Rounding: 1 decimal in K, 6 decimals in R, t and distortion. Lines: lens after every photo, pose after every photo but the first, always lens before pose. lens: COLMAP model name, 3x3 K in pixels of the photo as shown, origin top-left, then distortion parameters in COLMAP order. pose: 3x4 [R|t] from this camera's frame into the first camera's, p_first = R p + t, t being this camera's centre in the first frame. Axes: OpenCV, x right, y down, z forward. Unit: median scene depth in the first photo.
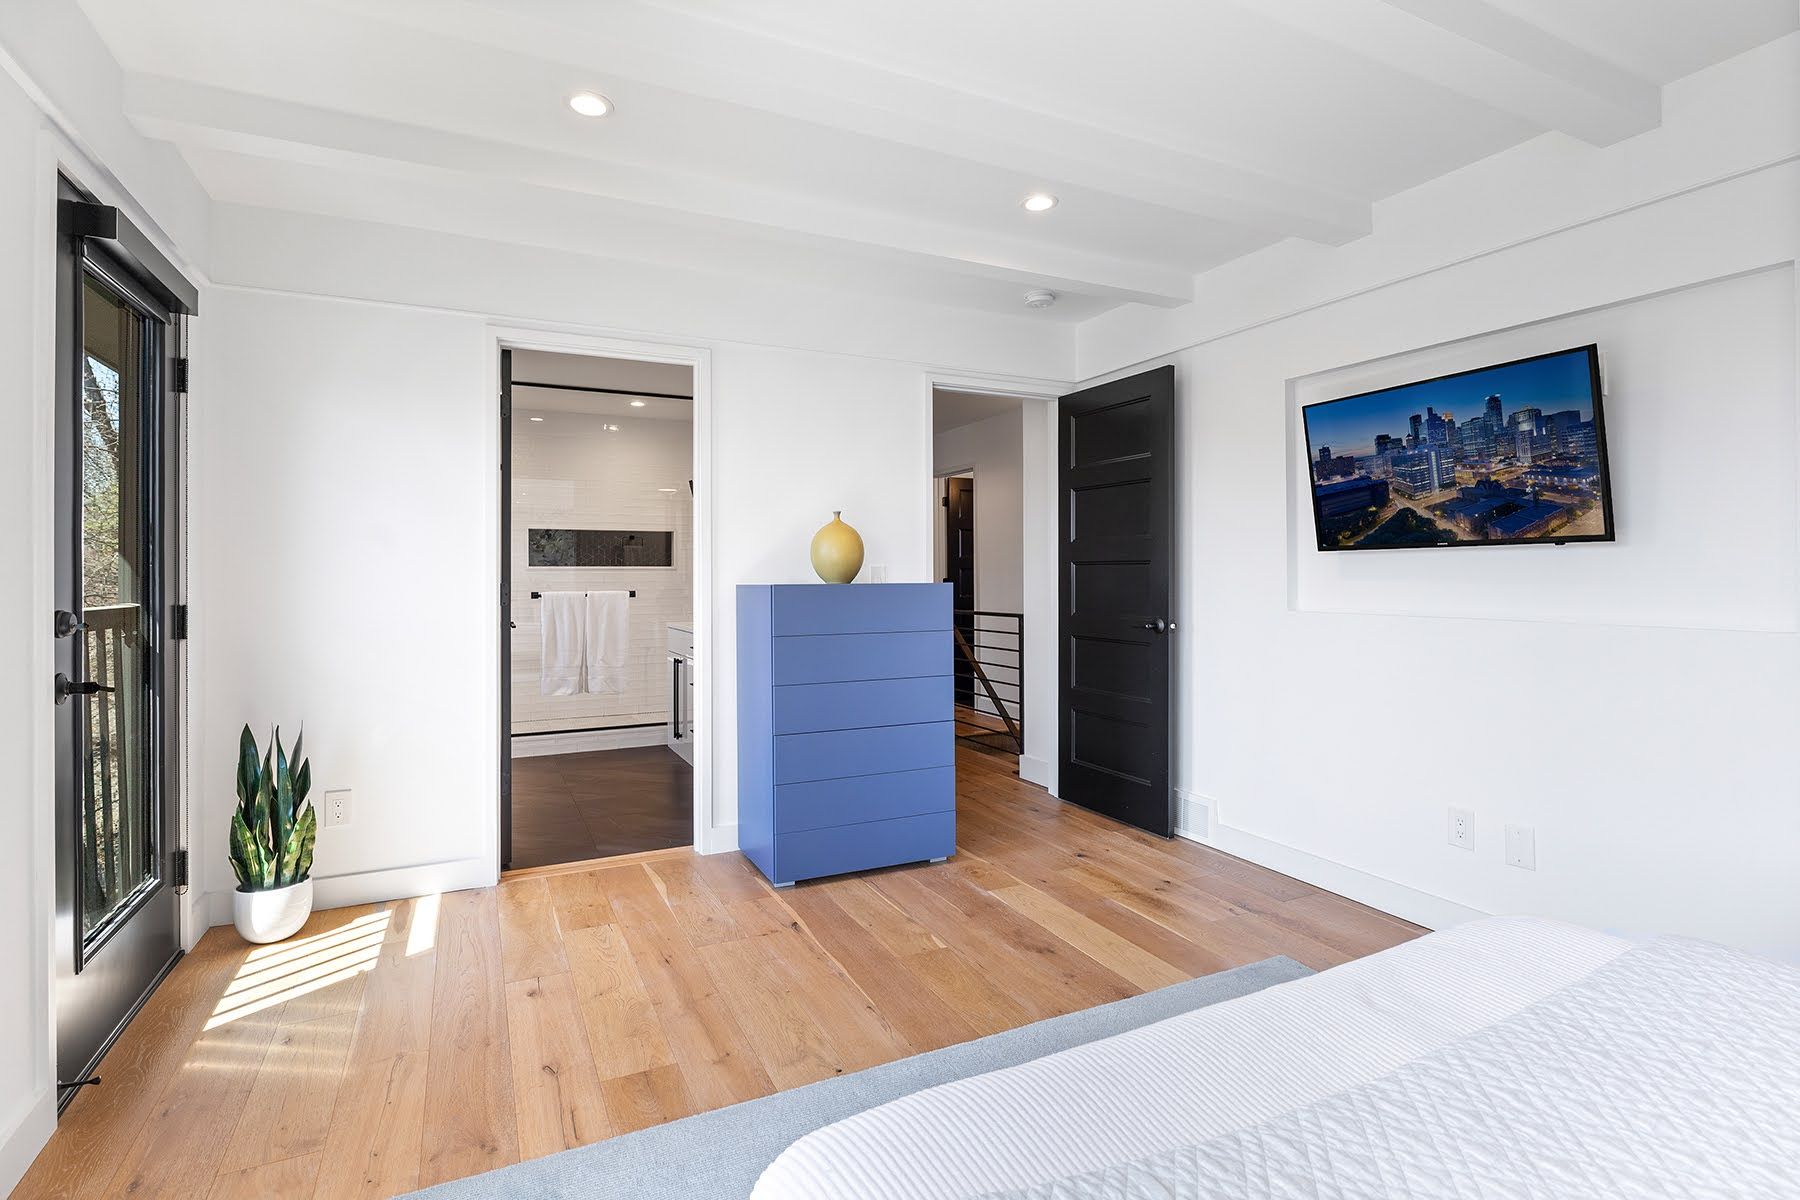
lens RADIAL K [[865.8, 0, 897.6], [0, 865.8, 586.0], [0, 0, 1]] dist [0.003278, -0.000519]
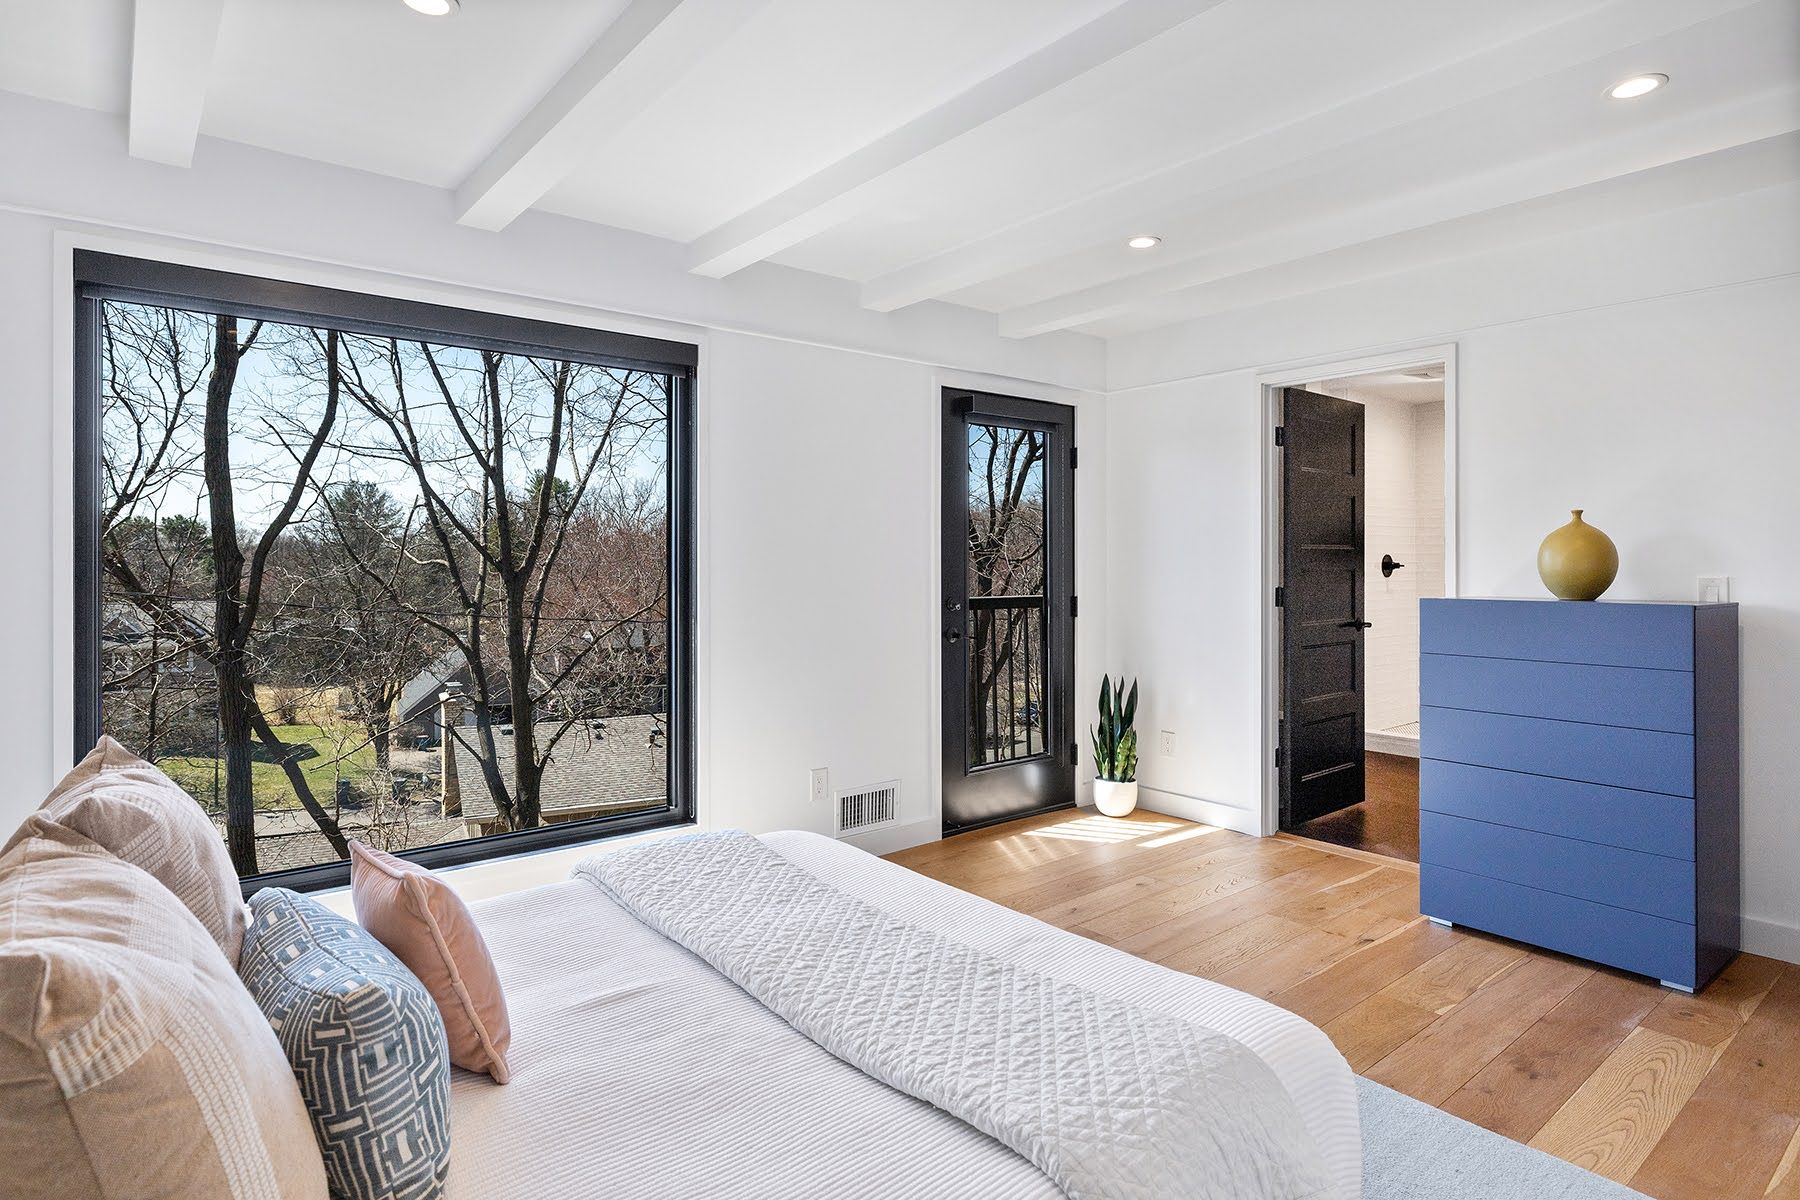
lens RADIAL K [[975.6, 0, 896.6], [0, 975.6, 588.6], [0, 0, 1]] dist [0.001254, -0.000107]
pose [[0.228466, 0.031581, -0.973039, 0.854799], [-0.014903, 0.999470, 0.028940, -0.038392], [0.973438, 0.007890, 0.228816, 0.218967]]
